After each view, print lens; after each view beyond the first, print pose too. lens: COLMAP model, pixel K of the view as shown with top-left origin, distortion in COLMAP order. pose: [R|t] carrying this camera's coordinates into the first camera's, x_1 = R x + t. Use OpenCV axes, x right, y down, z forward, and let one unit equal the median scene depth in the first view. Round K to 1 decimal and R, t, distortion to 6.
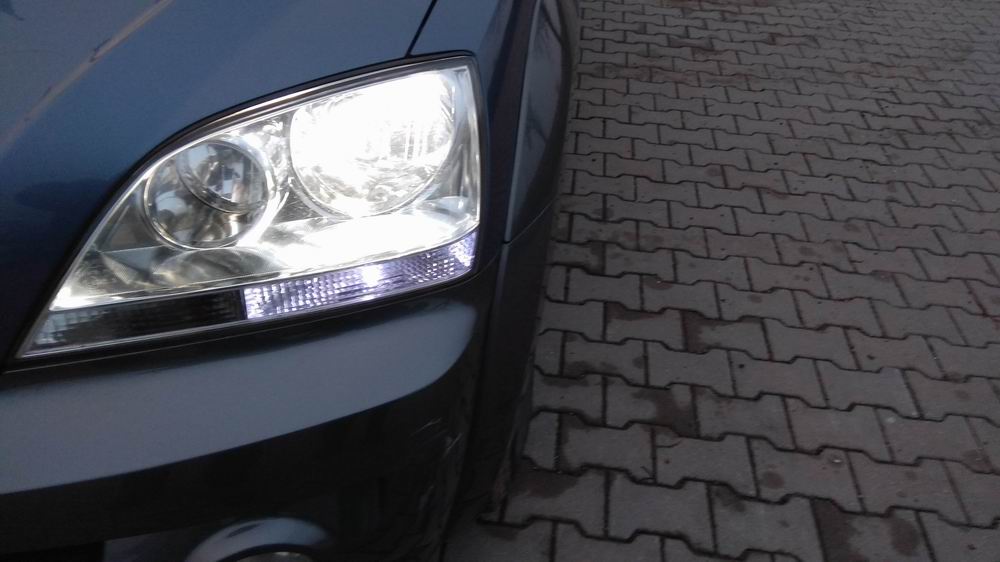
lens RADIAL K [[793.0, 0, 497.4], [0, 793.0, 283.6], [0, 0, 1]] dist [0.106046, -0.003449]
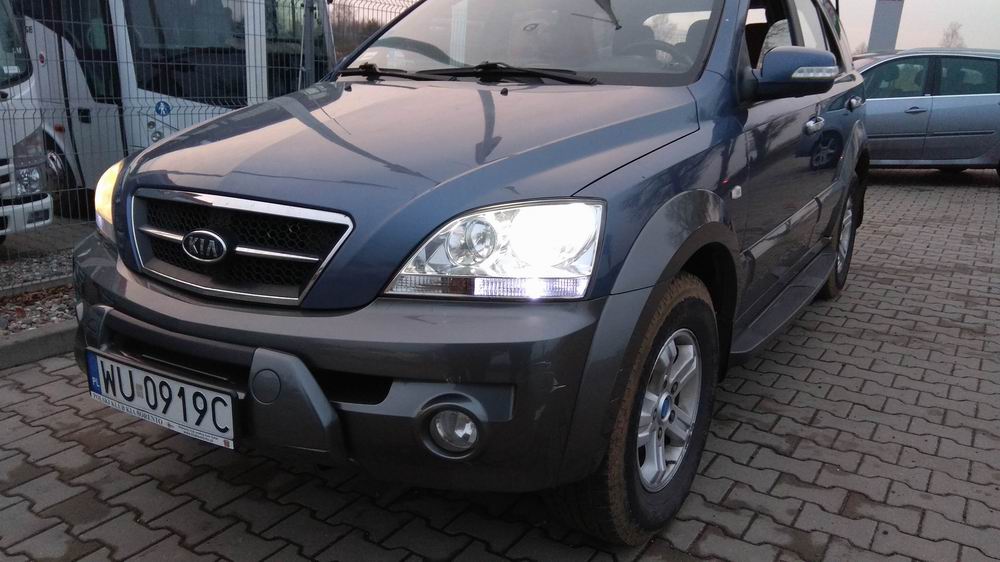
lens RADIAL K [[793.0, 0, 499.4], [0, 793.0, 278.2], [0, 0, 1]] dist [0.106046, -0.003449]
pose [[0.900935, 0.098522, -0.422623, 0.231849], [-0.250495, 0.913322, -0.321083, 0.246571], [0.354357, 0.395140, 0.847523, -0.280538]]
